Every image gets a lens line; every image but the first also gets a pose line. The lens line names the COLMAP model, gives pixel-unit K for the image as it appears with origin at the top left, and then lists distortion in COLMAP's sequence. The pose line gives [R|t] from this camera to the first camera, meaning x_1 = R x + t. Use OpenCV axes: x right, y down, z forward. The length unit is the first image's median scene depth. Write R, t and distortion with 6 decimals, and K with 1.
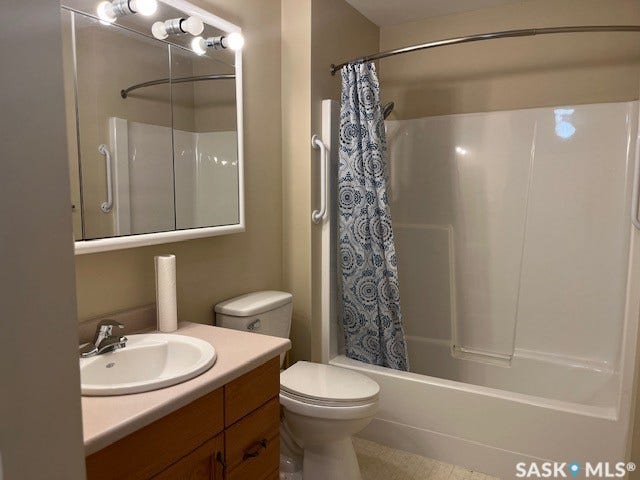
lens RADIAL K [[480.2, 0, 322.0], [0, 480.2, 241.9], [0, 0, 1]] dist [0.052201, -0.077517]
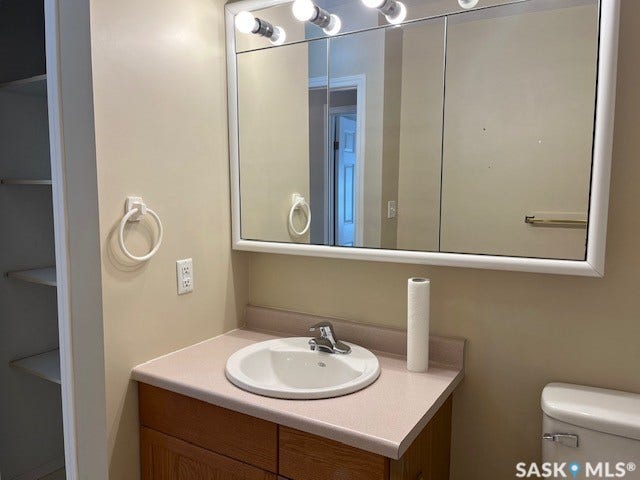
lens RADIAL K [[480.2, 0, 322.0], [0, 480.2, 241.9], [0, 0, 1]] dist [0.052201, -0.077517]
pose [[-0.039199, 0.097043, -0.994508, 0.573125], [-0.111948, 0.988580, 0.100877, -0.115052], [0.992941, 0.115288, -0.027888, 0.968239]]
